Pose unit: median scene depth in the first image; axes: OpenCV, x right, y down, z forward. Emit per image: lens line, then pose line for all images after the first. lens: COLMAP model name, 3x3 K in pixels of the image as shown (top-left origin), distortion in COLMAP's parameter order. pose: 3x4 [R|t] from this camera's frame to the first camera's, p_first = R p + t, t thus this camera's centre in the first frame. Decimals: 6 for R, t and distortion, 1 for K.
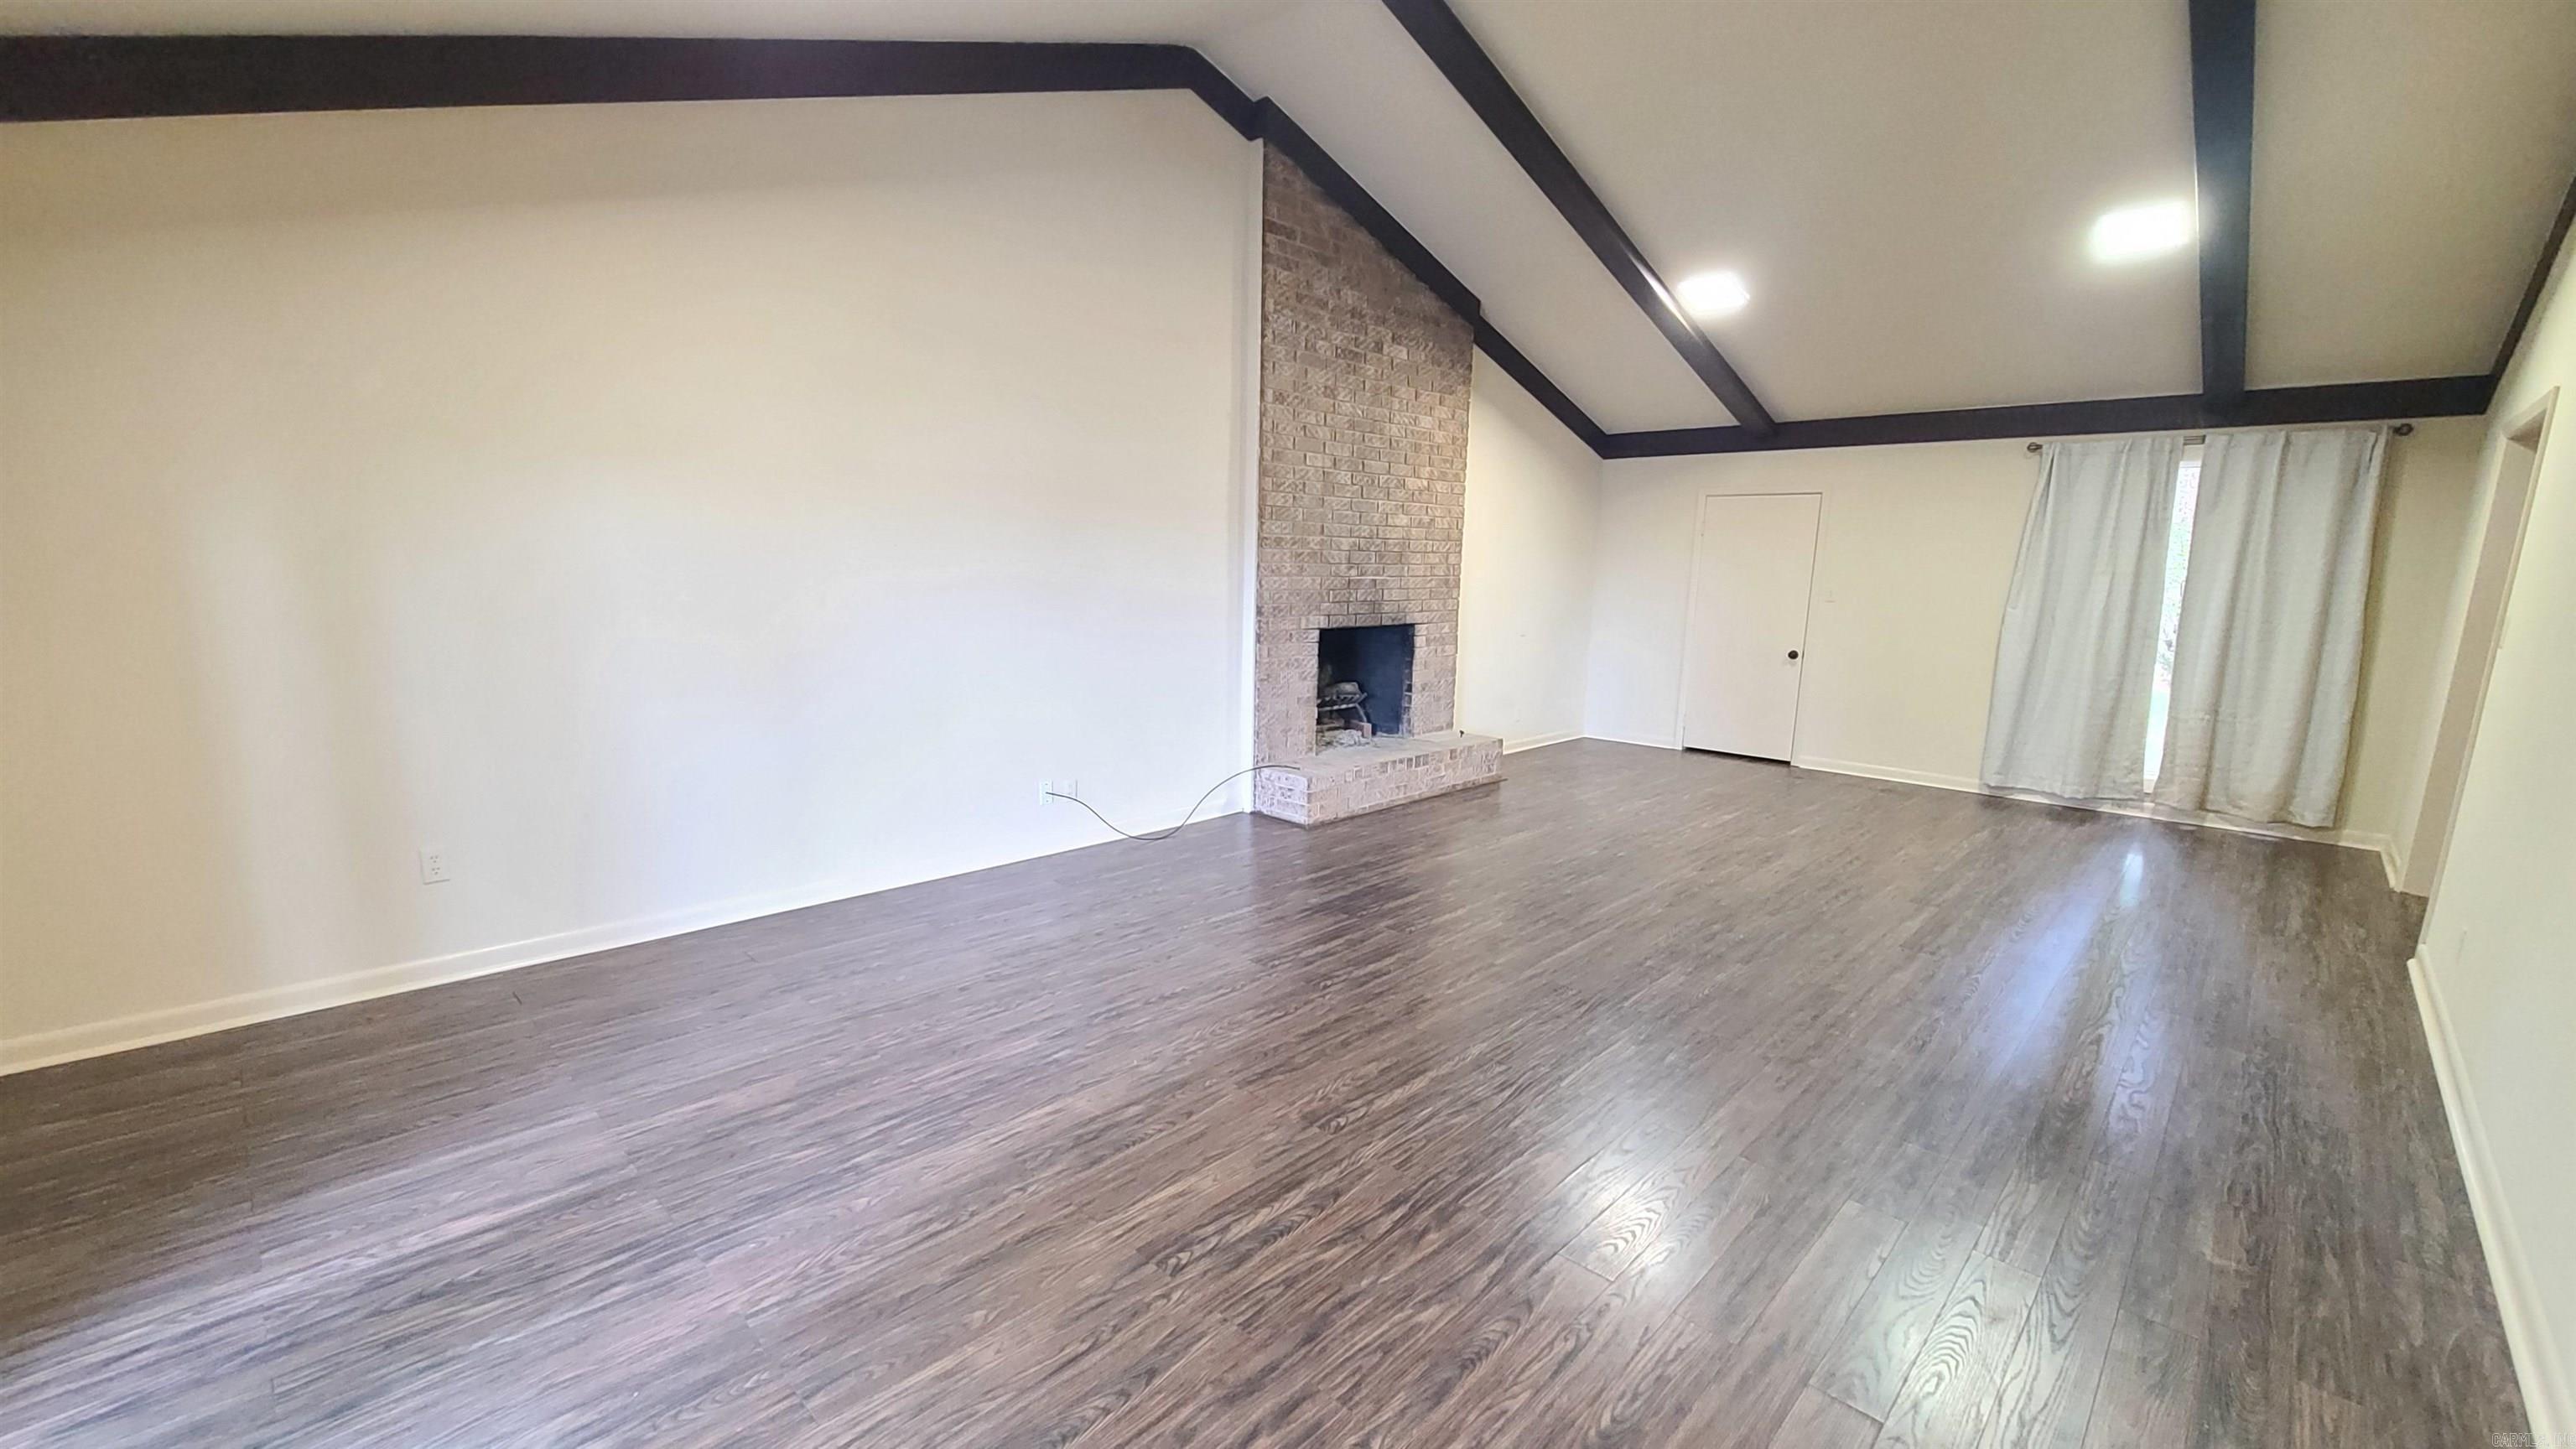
lens RADIAL K [[1032.2, 0, 1291.6], [0, 1032.2, 741.3], [0, 0, 1]] dist [-0.000104, -0.000030]
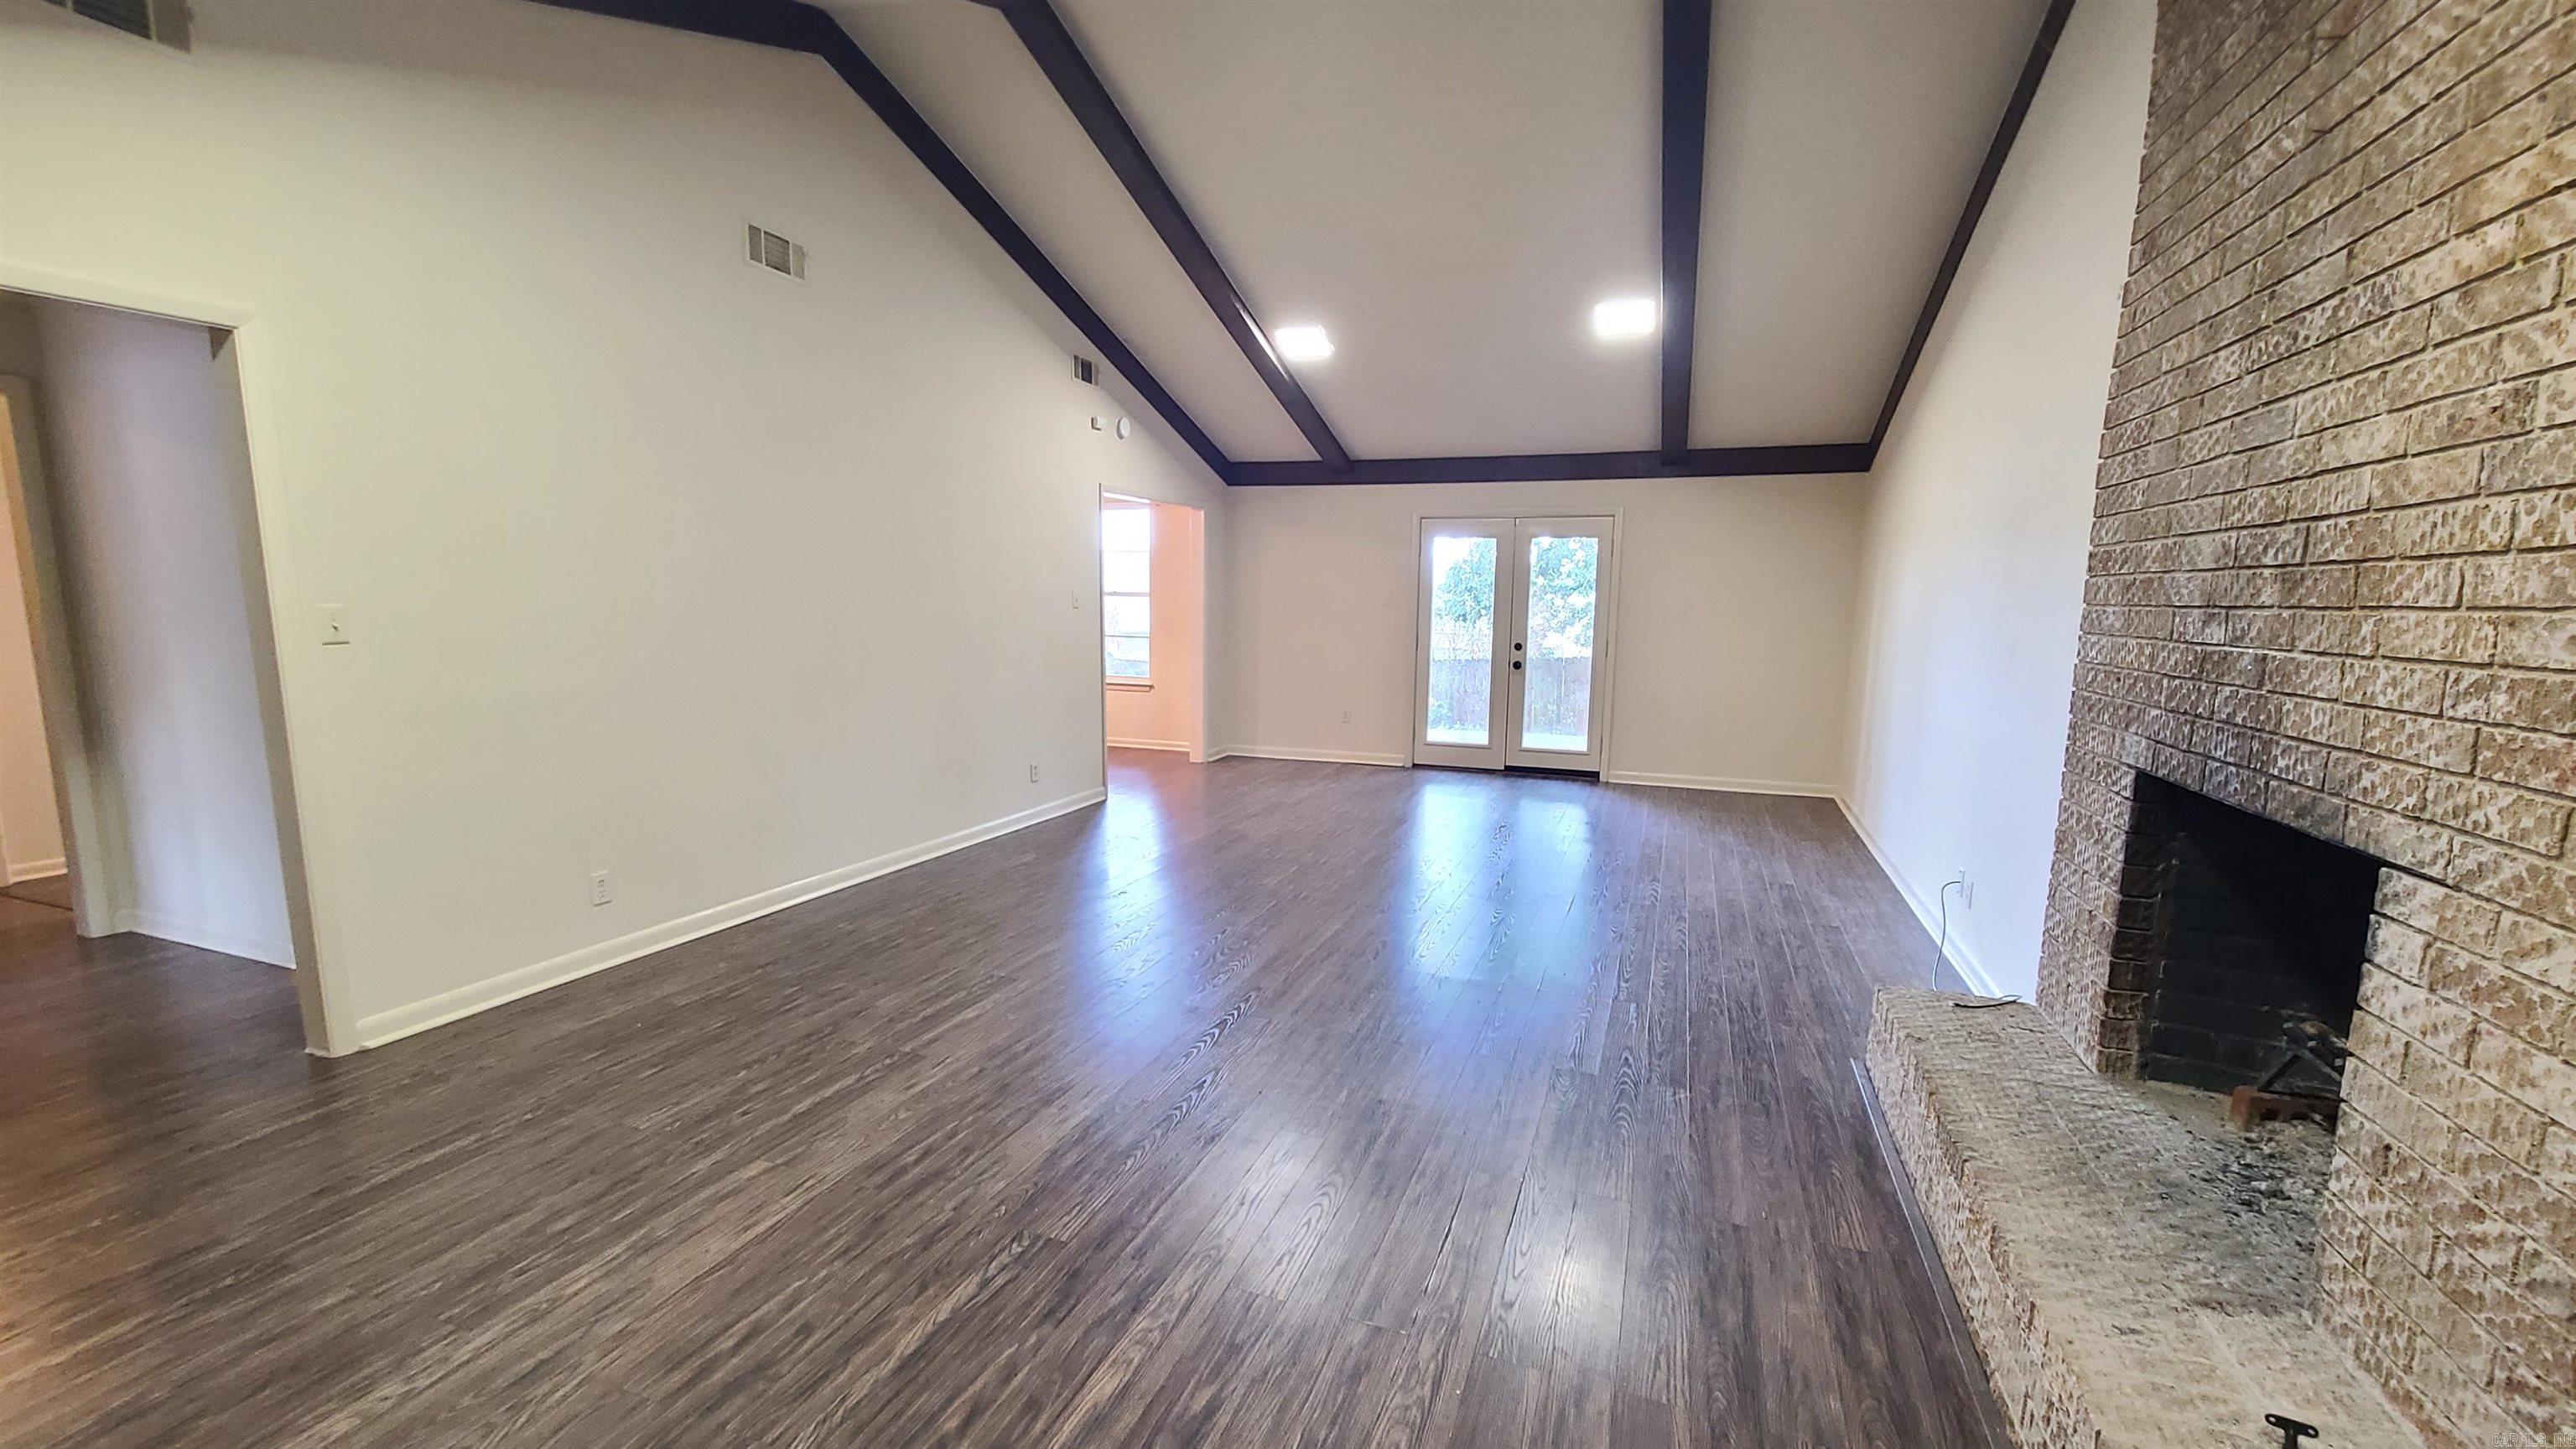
lens RADIAL K [[1032.2, 0, 1291.6], [0, 1032.2, 741.3], [0, 0, 1]] dist [-0.000104, -0.000030]
pose [[-0.913167, 0.021424, -0.407022, 0.480602], [-0.108584, 0.949741, 0.293602, -0.197609], [0.392856, 0.312304, -0.864945, 1.193018]]
